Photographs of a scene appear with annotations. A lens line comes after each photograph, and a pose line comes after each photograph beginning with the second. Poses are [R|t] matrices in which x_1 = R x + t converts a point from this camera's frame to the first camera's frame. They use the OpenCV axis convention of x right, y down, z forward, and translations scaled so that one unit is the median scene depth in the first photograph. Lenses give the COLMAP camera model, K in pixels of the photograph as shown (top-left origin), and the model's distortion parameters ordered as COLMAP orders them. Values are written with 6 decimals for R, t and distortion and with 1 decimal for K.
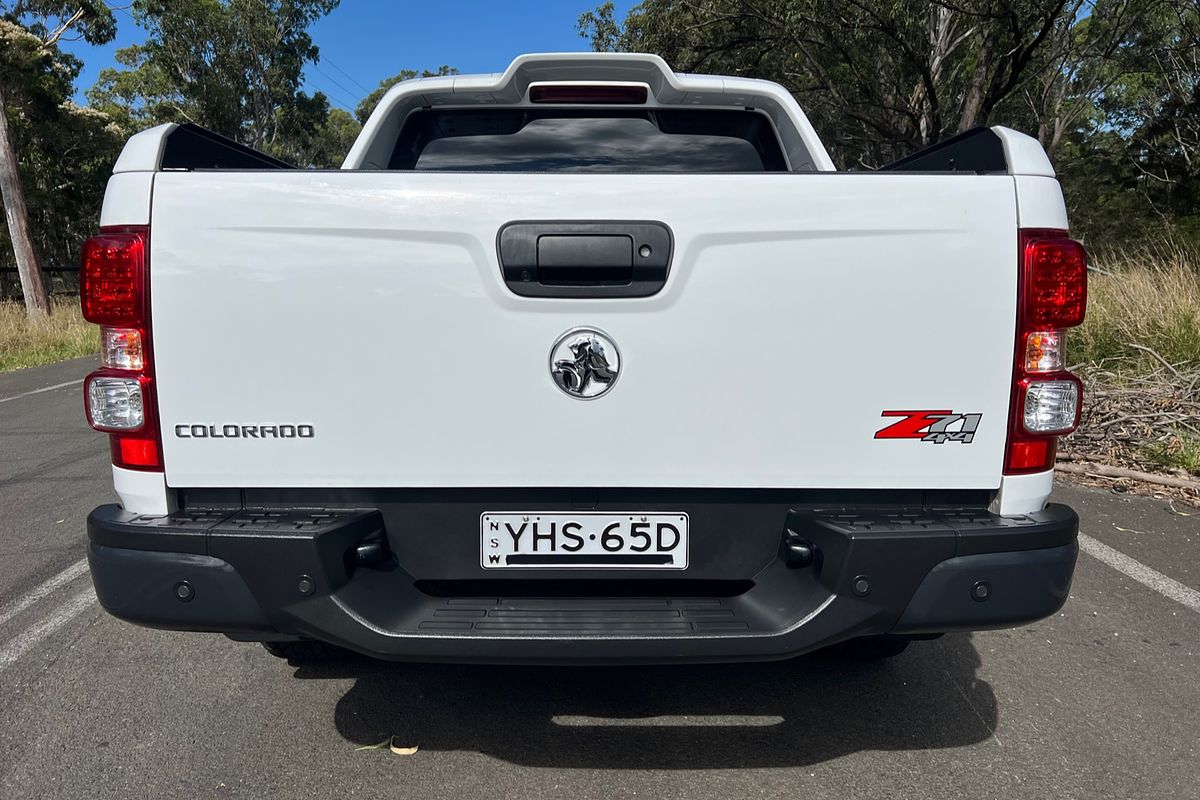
lens RADIAL K [[887.1, 0, 600.0], [0, 887.1, 400.0], [0, 0, 1]] dist [-0.001084, -0.002680]
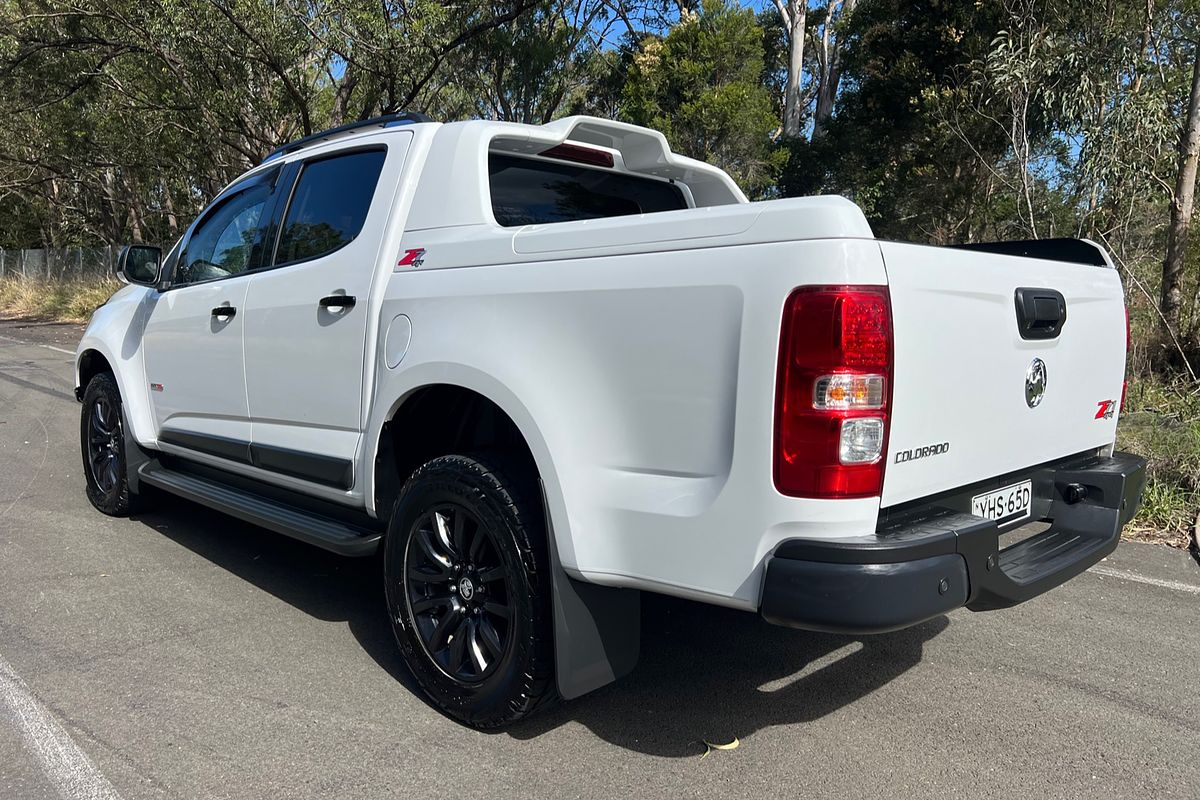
lens RADIAL K [[887.1, 0, 600.0], [0, 887.1, 400.0], [0, 0, 1]] dist [-0.001084, -0.002680]
pose [[0.722990, -0.057543, 0.688458, -0.436260], [0.078218, 0.996936, 0.001186, -0.021048], [-0.686416, 0.052992, 0.725276, 0.112163]]
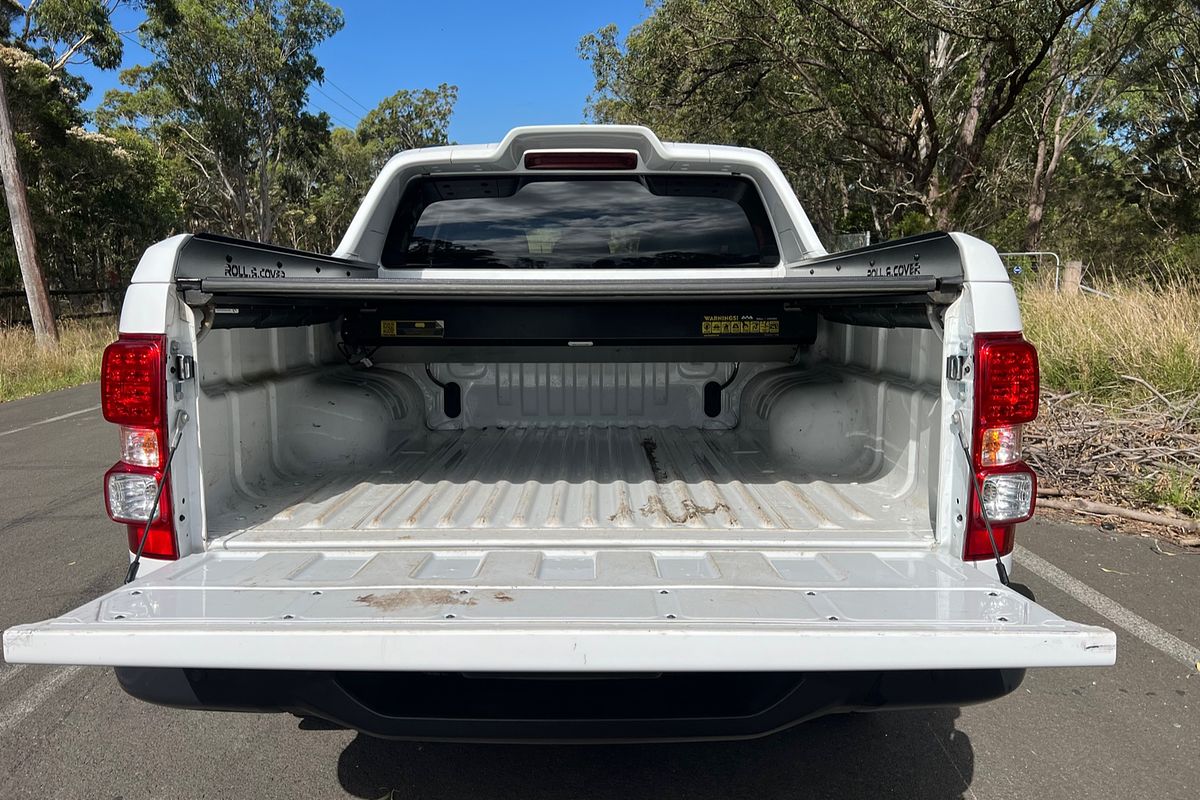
lens RADIAL K [[884.9, 0, 595.7], [0, 884.9, 406.9], [0, 0, 1]] dist [0.001306, -0.003817]
pose [[0.999962, -0.003384, -0.008039, 0.006470], [0.003304, 0.999945, -0.009967, -0.025778], [0.008072, 0.009941, 0.999918, -0.019380]]
